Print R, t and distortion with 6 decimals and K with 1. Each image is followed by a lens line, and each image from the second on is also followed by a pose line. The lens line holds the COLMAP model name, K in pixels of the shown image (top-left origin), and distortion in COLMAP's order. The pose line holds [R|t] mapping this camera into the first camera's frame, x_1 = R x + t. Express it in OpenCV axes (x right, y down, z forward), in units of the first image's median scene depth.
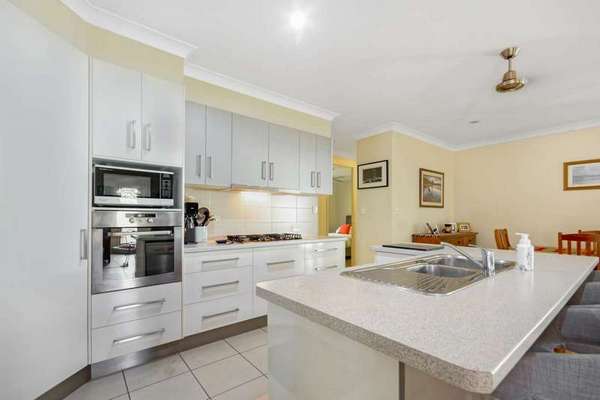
lens RADIAL K [[266.3, 0, 304.7], [0, 266.3, 214.3], [0, 0, 1]] dist [0.000378, 0.000501]
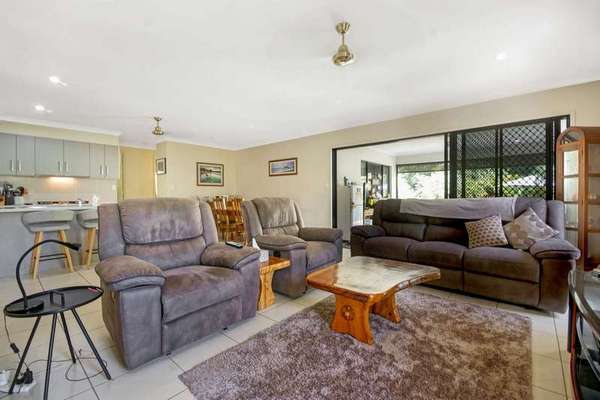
lens RADIAL K [[266.3, 0, 299.3], [0, 266.3, 198.1], [0, 0, 1]] dist [0.000378, 0.000501]
pose [[0.986232, -0.012875, 0.164864, 0.966082], [0.010725, 0.999846, 0.013926, 0.040966], [-0.165018, -0.011967, 0.986218, -0.910323]]
